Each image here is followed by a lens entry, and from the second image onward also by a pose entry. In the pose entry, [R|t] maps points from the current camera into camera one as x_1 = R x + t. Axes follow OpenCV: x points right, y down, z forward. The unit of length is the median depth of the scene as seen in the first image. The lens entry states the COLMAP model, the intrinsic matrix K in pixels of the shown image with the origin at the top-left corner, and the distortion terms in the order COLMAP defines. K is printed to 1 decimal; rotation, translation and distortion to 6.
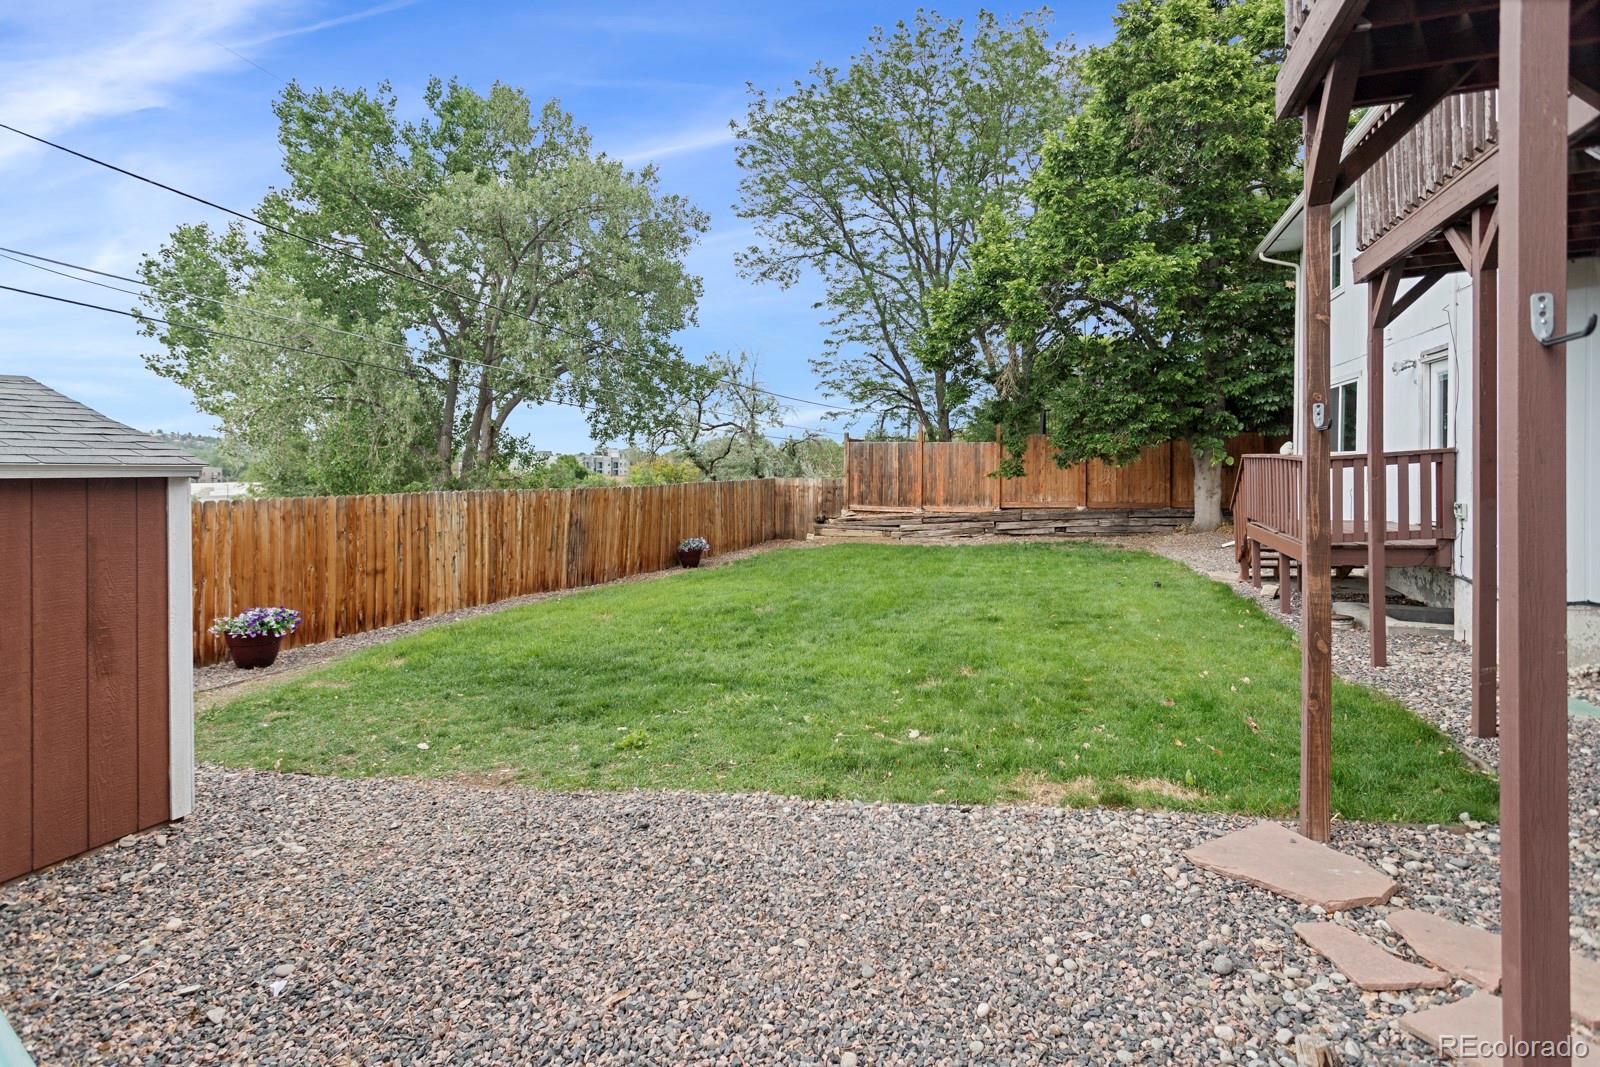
lens RADIAL K [[784.9, 0, 797.6], [0, 784.9, 471.4], [0, 0, 1]] dist [-0.000291, -0.000215]
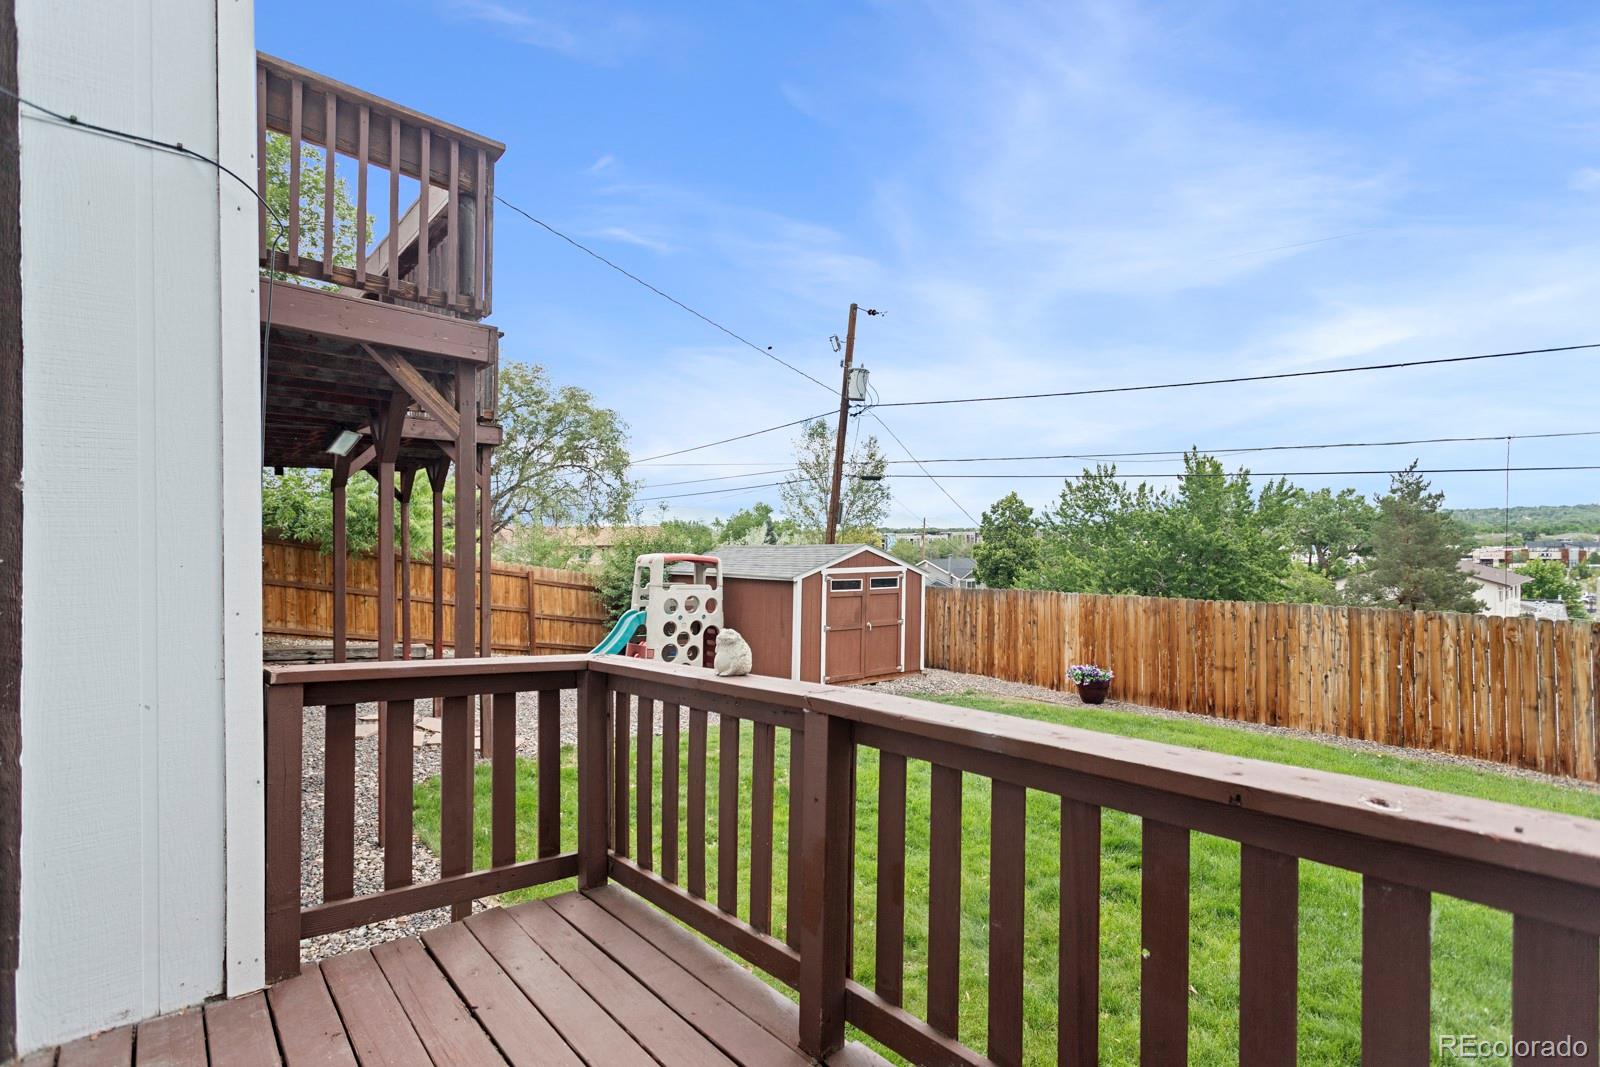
lens RADIAL K [[766.6, 0, 802.2], [0, 766.6, 552.3], [0, 0, 1]] dist [-0.002444, -0.000877]
pose [[-0.496382, 0.011157, -0.868032, 0.486109], [0.001163, 0.999925, 0.012187, -0.036653], [0.868103, 0.005039, -0.496358, 0.671417]]
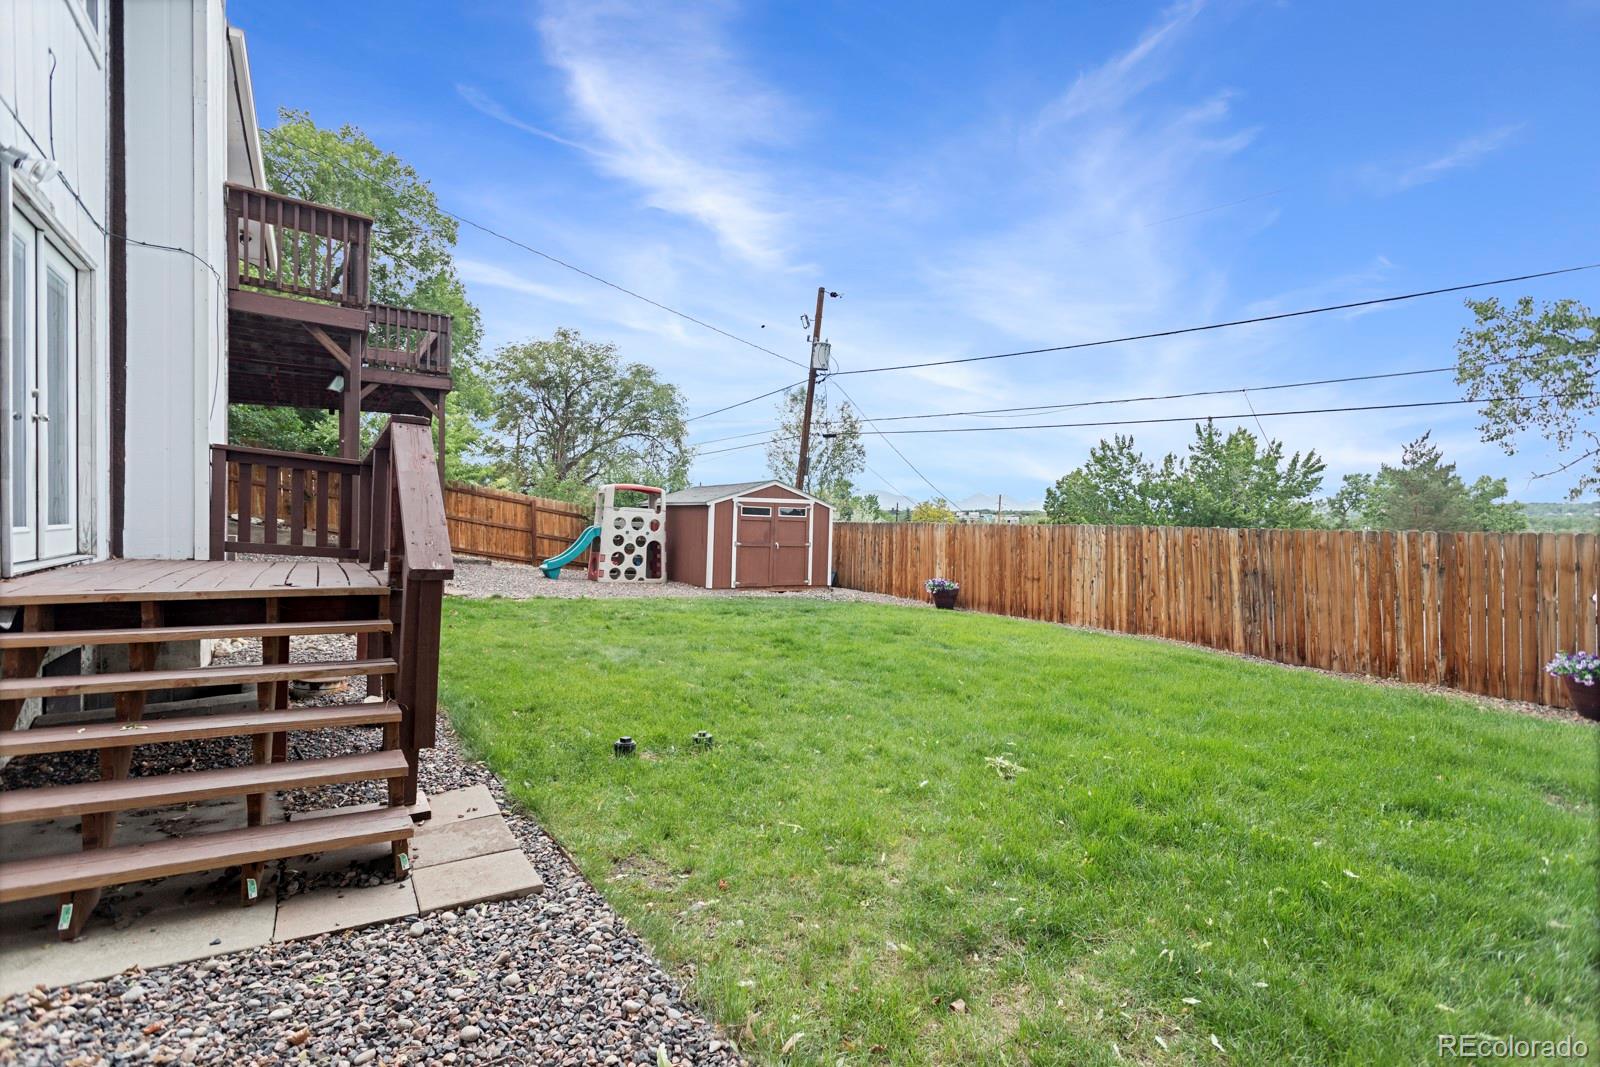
lens RADIAL K [[761.4, 0, 803.0], [0, 761.4, 538.8], [0, 0, 1]] dist [-0.000899, -0.000113]
pose [[-0.609704, 0.003741, -0.792620, 0.534616], [-0.022321, 0.999511, 0.021888, 0.022530], [0.792315, 0.031037, -0.609323, 0.993920]]
